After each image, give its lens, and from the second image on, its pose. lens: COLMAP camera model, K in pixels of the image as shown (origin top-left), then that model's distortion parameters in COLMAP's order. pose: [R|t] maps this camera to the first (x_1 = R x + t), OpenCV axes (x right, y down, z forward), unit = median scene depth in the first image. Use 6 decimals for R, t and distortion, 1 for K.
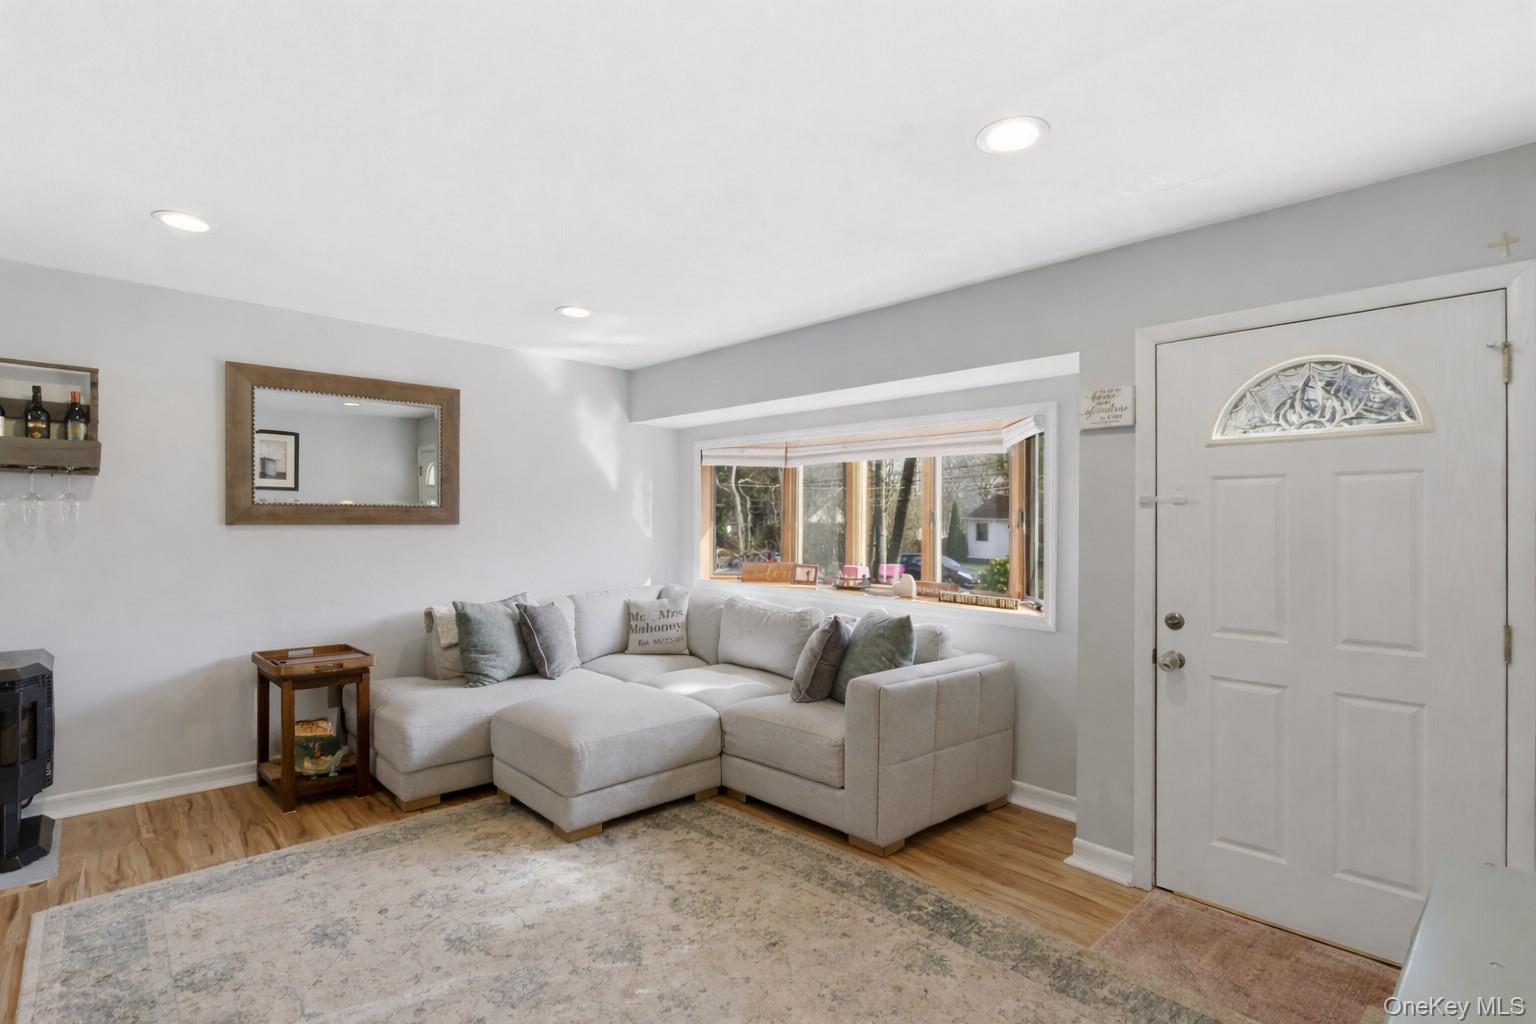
lens RADIAL K [[733.3, 0, 768.0], [0, 733.3, 512.0], [0, 0, 1]] dist [-0.000597, 0.000133]
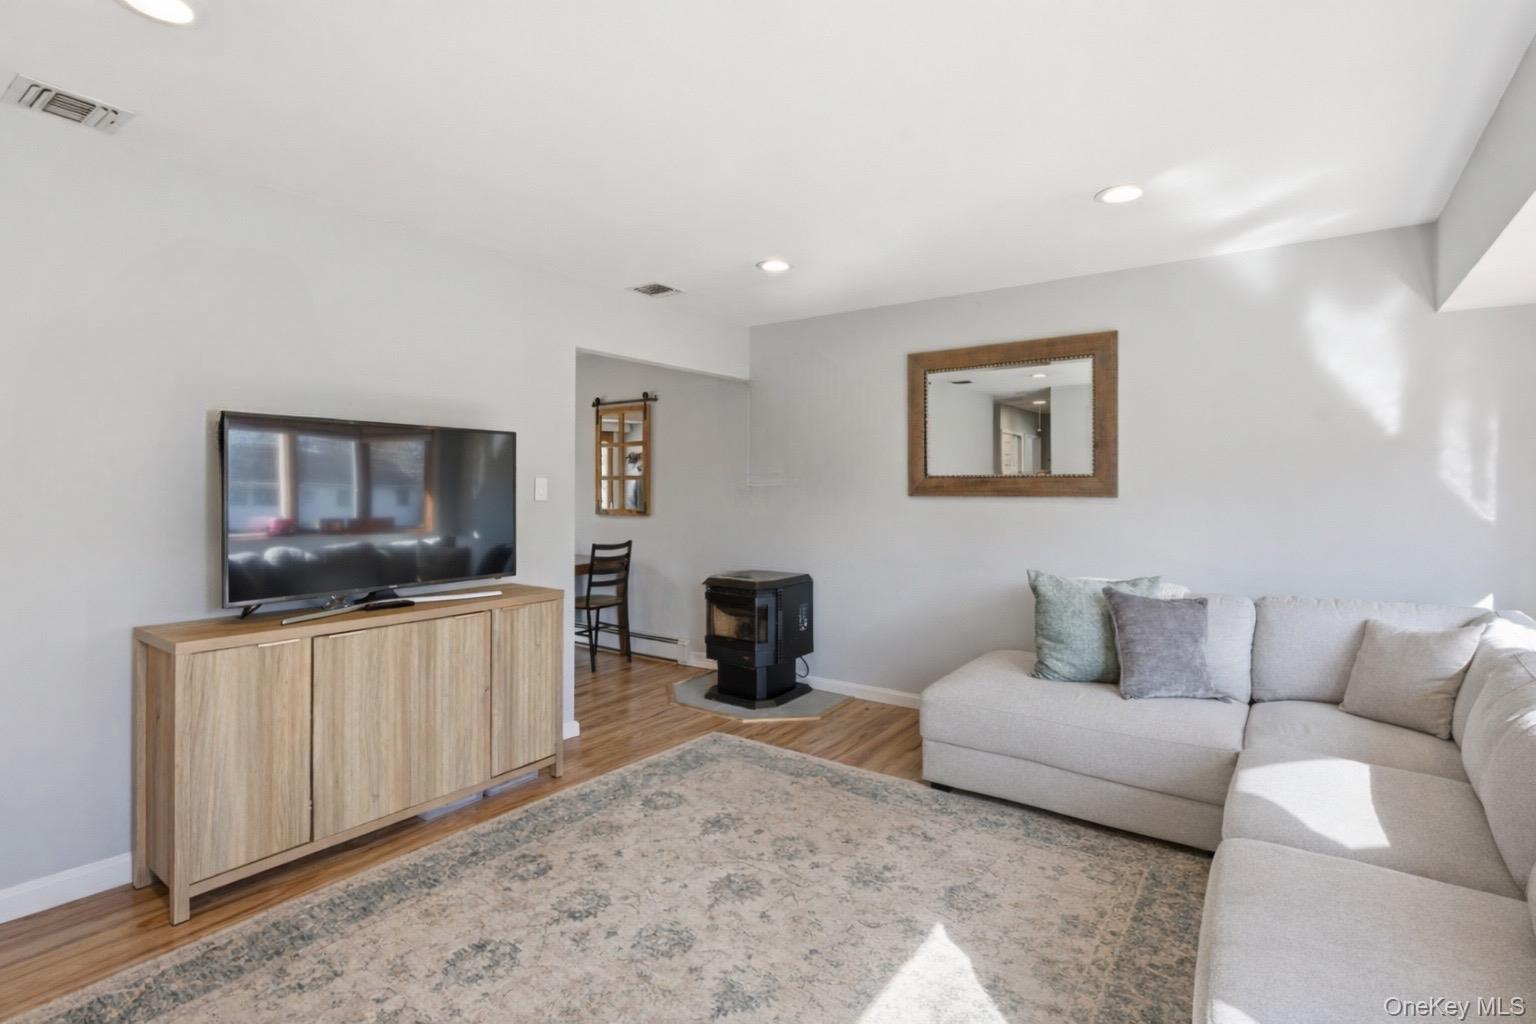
lens RADIAL K [[731.0, 0, 768.0], [0, 731.0, 512.0], [0, 0, 1]] dist [0.081178, 0.000070]
pose [[0.171785, 0.027618, -0.984747, 0.489443], [0.009760, 0.999510, 0.029734, 0.010676], [0.985086, -0.014719, 0.171431, 0.668856]]
